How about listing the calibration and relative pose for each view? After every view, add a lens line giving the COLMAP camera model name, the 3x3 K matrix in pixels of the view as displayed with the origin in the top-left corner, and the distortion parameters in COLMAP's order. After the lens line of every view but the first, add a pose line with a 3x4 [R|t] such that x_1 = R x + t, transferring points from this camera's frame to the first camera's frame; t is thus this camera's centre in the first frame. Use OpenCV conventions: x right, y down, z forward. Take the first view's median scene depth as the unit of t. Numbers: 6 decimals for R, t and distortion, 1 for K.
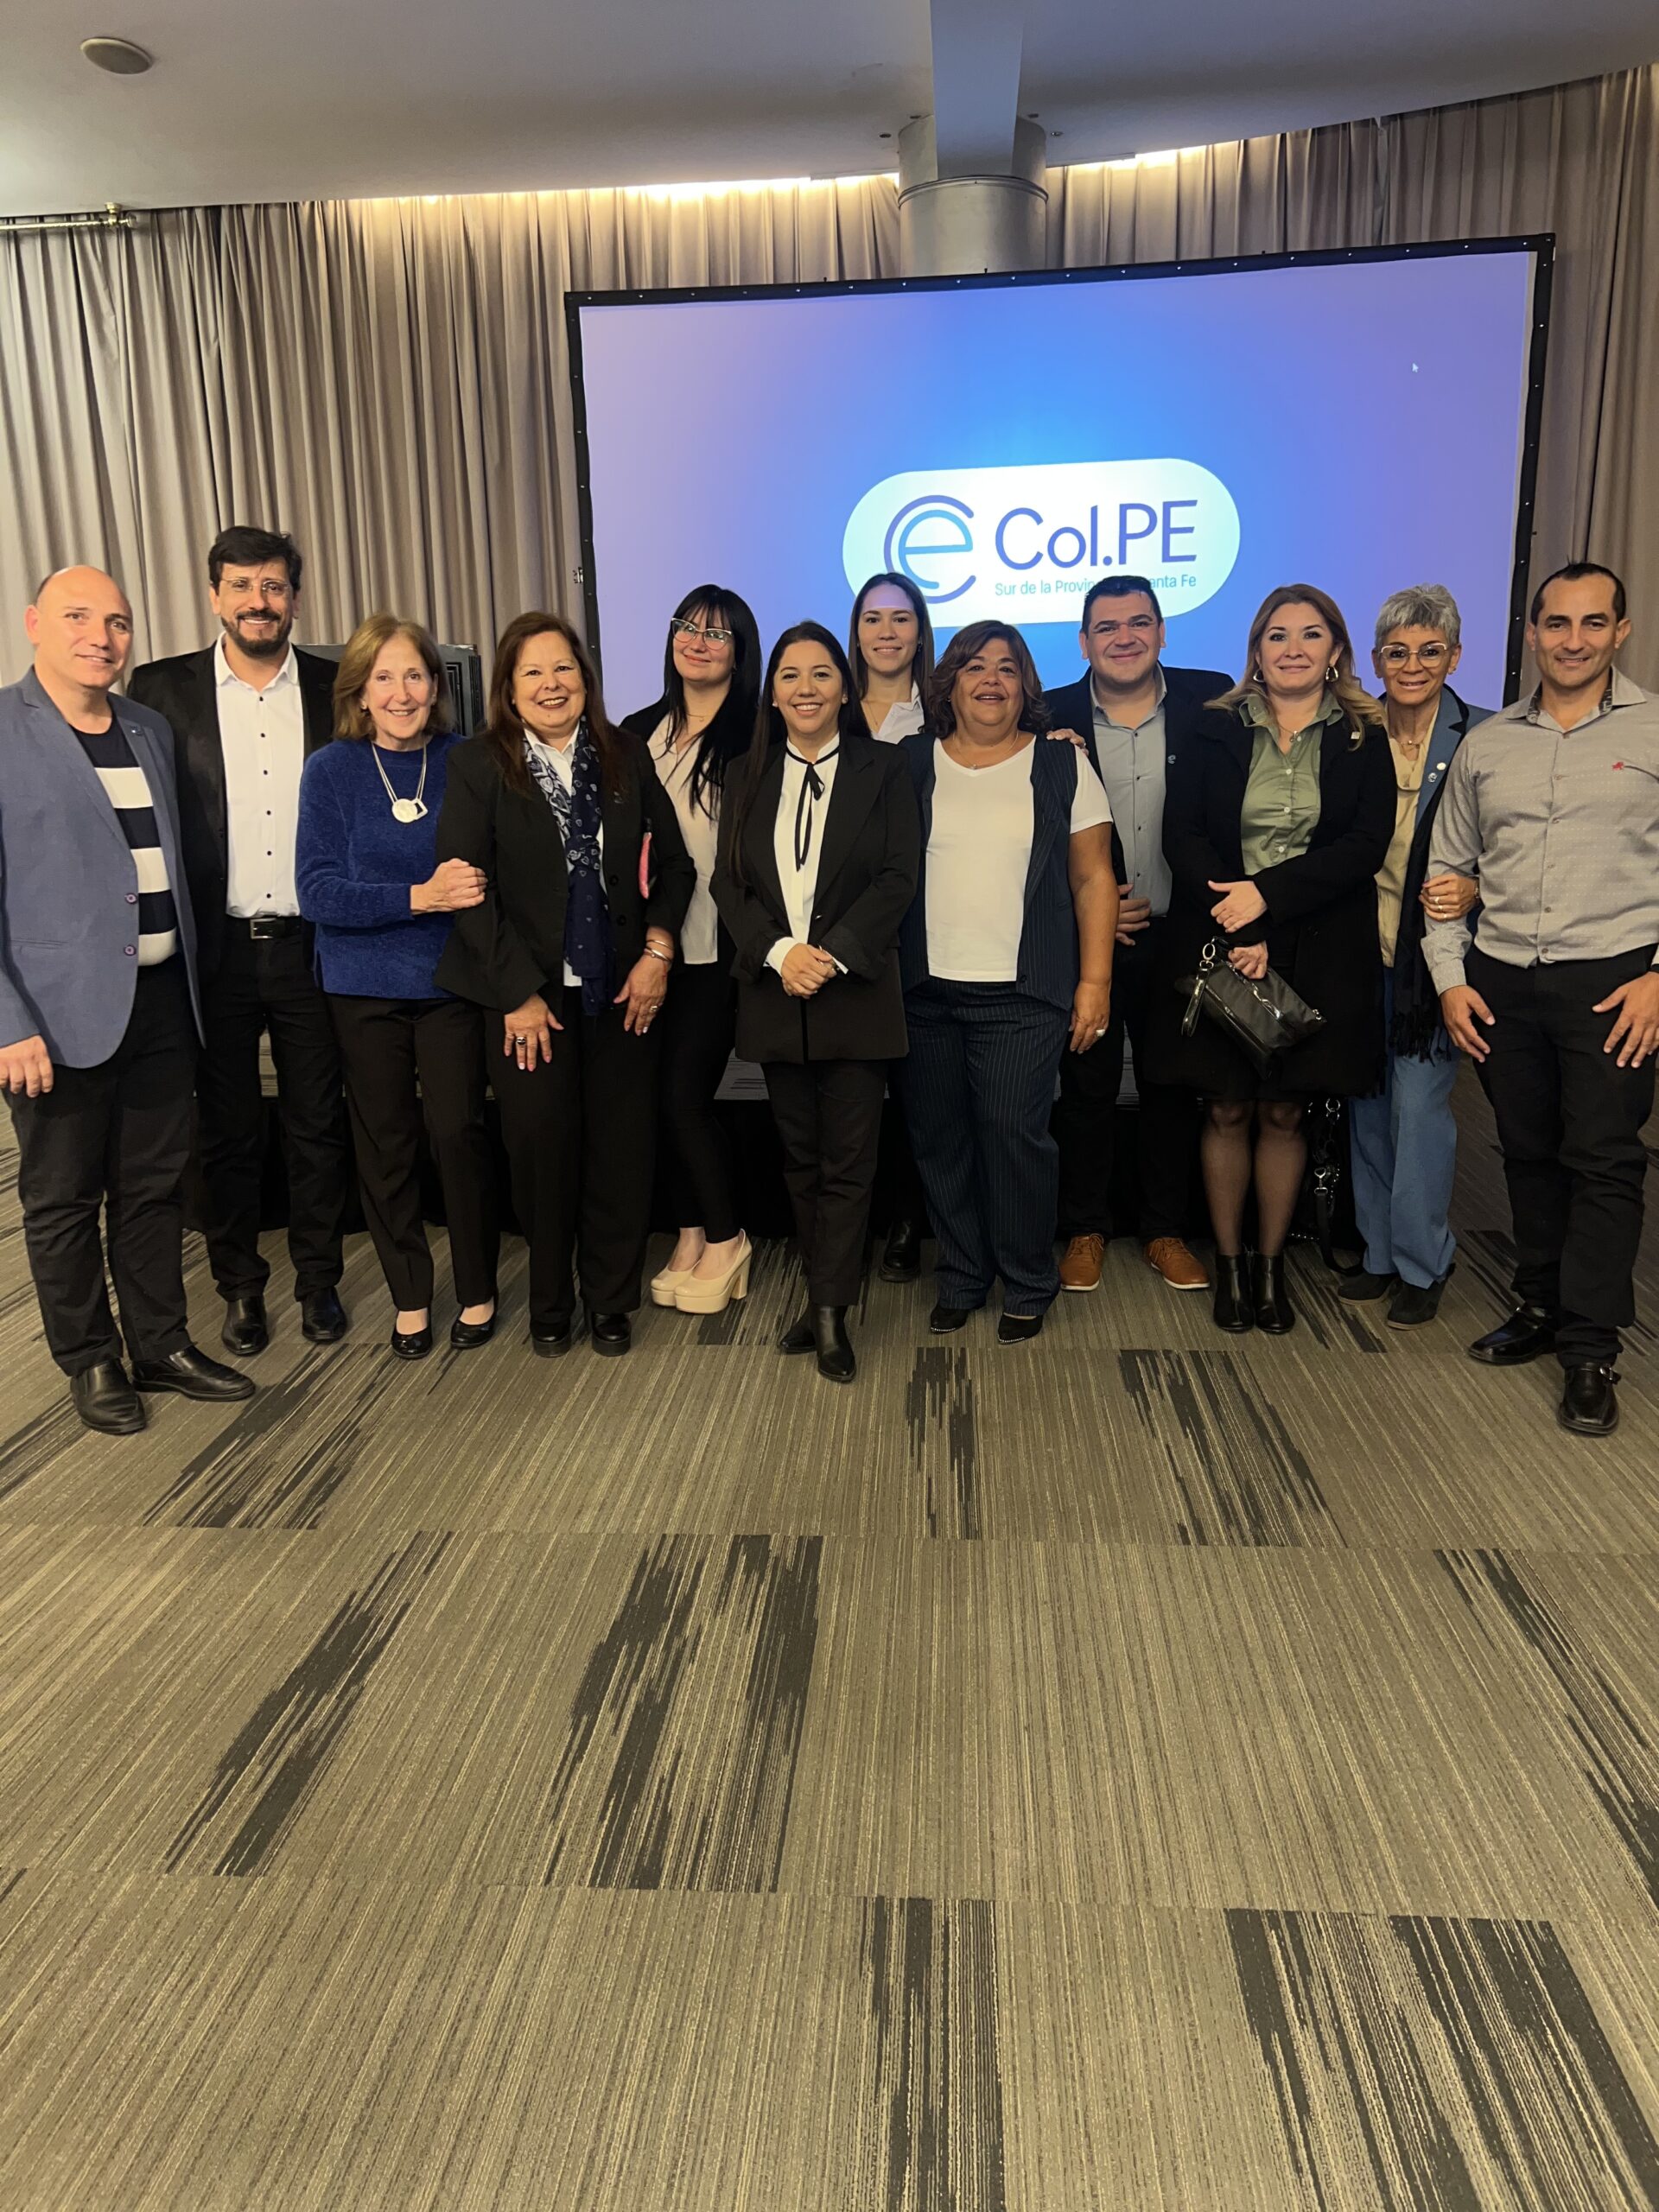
lens RADIAL K [[1674.7, 0, 823.9], [0, 1674.7, 1112.6], [0, 0, 1]] dist [0.033628, -0.043274]
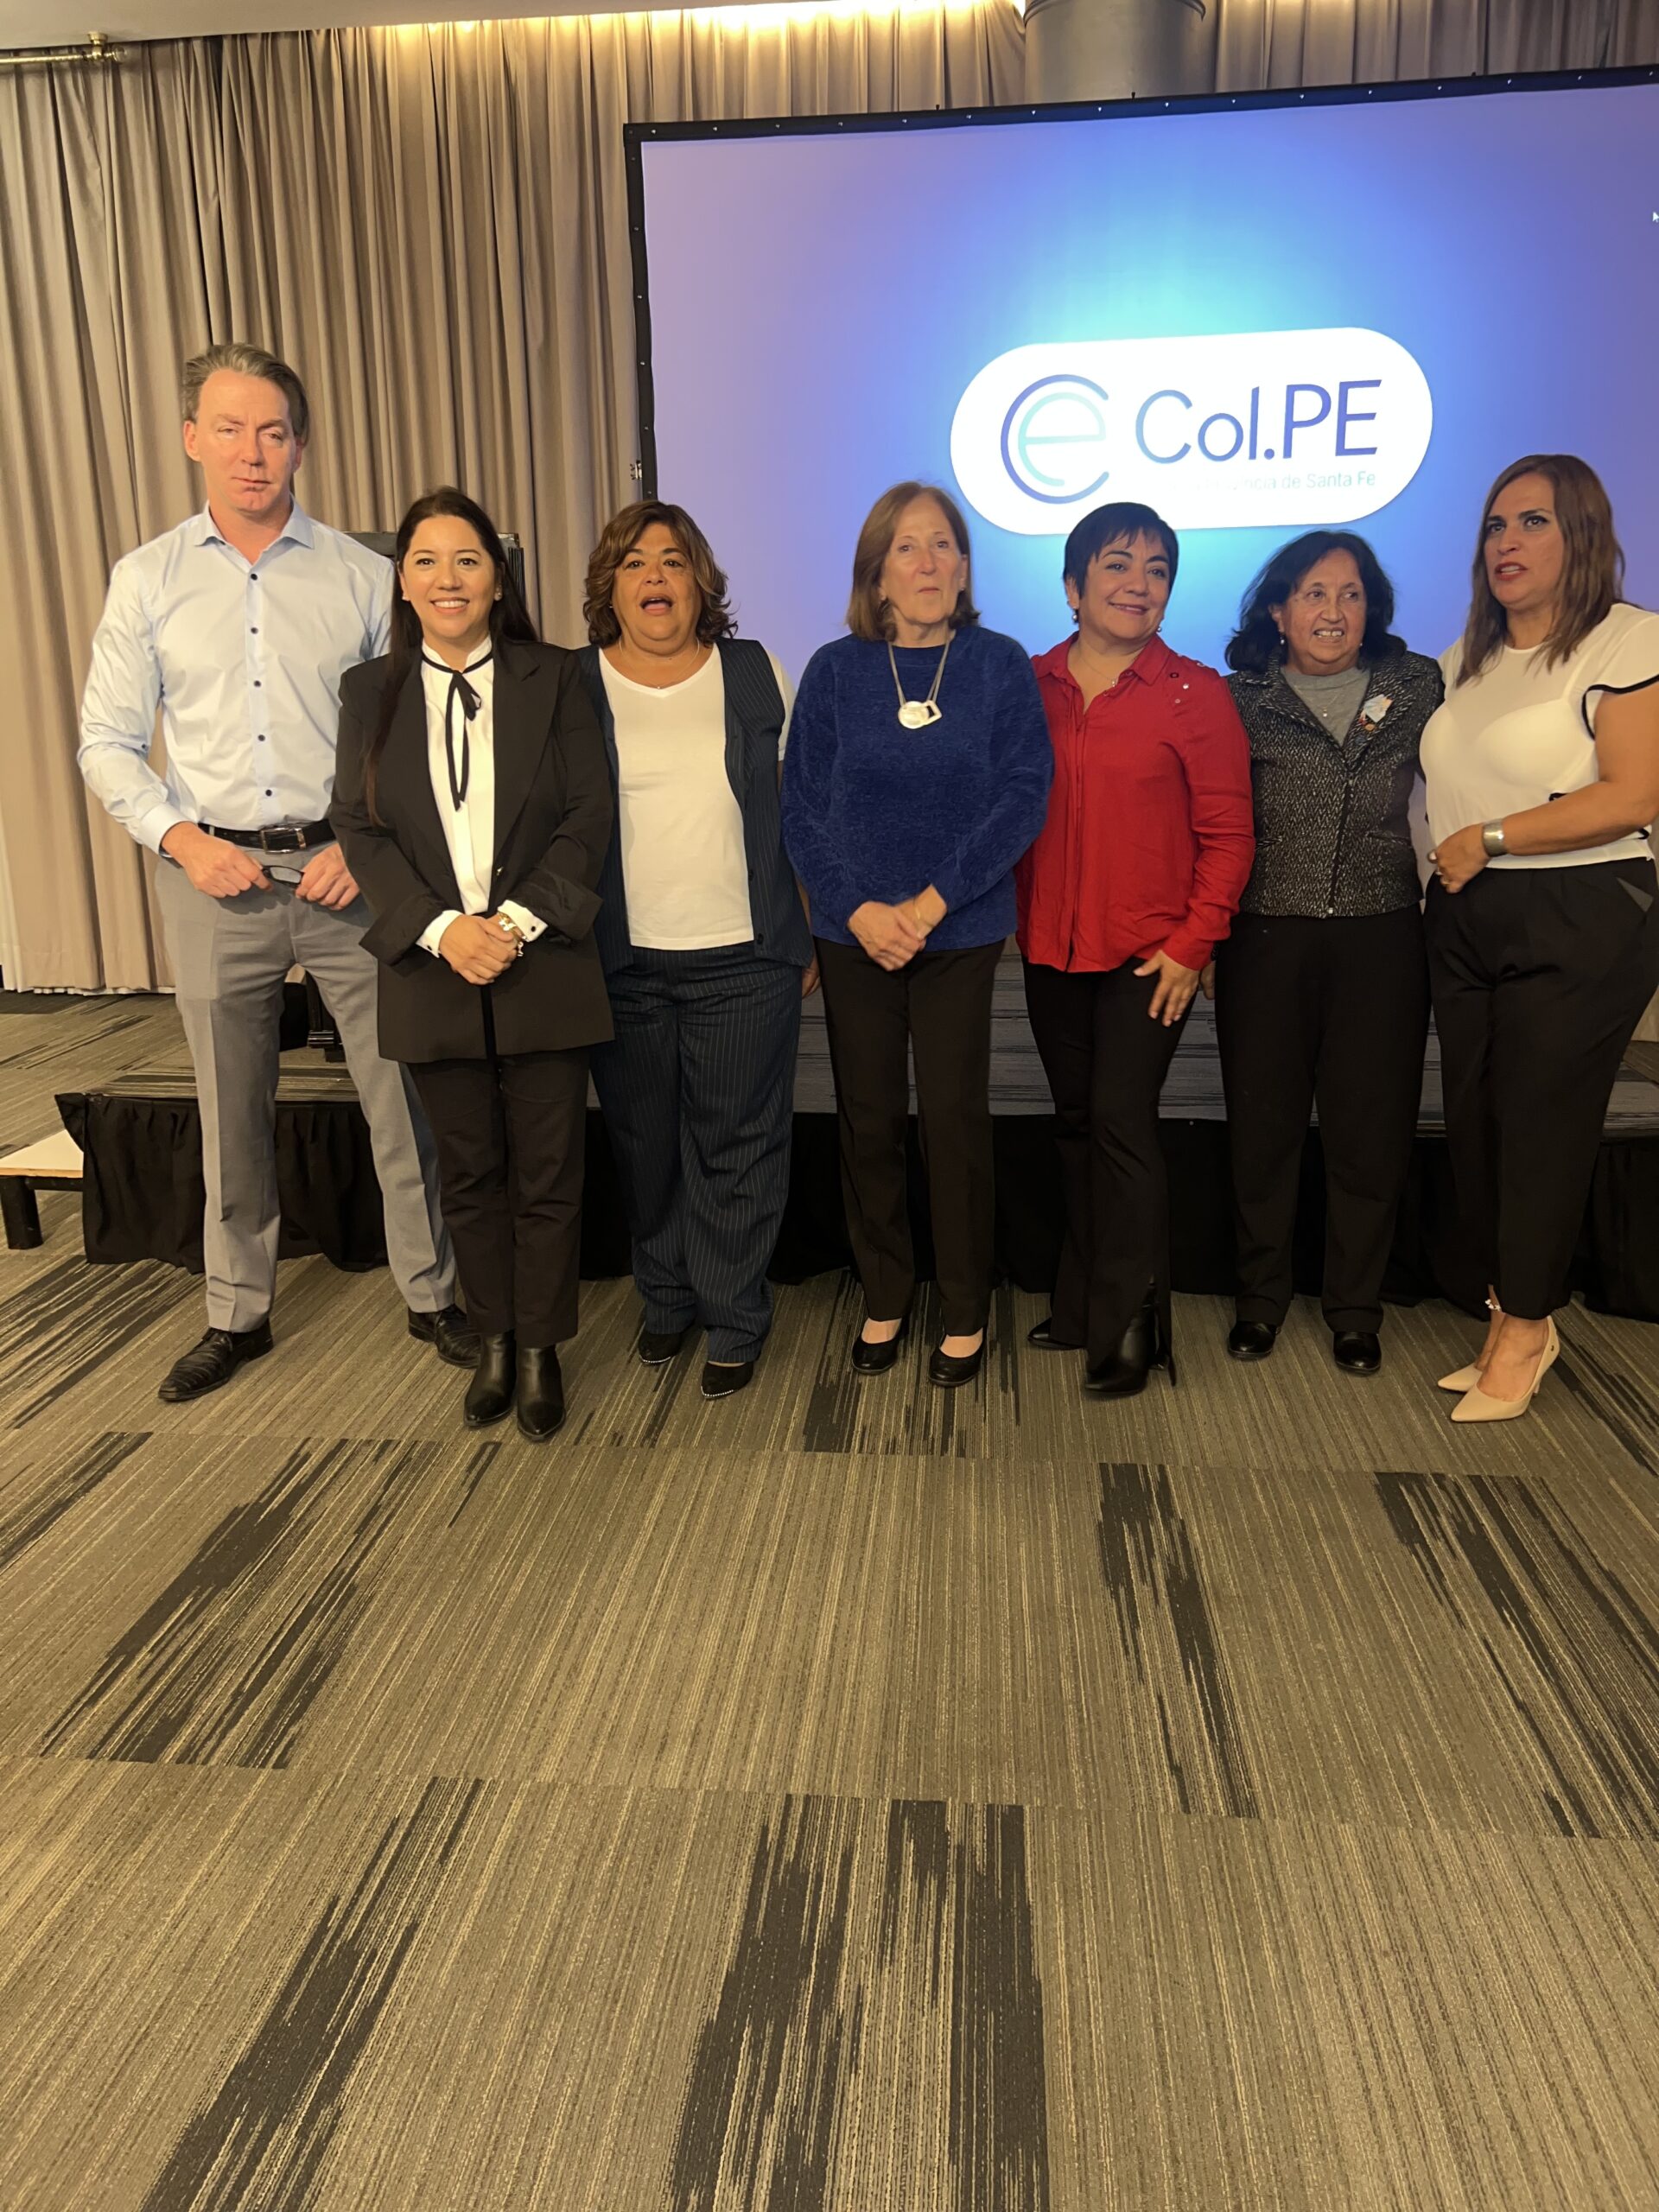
lens RADIAL K [[1674.7, 0, 823.0], [0, 1674.7, 1114.4], [0, 0, 1]] dist [0.033628, -0.043274]
pose [[0.999759, 0.013192, -0.017553, -0.070477], [-0.012679, 0.999498, 0.029040, -0.044740], [0.017927, -0.028811, 0.999424, 0.311988]]
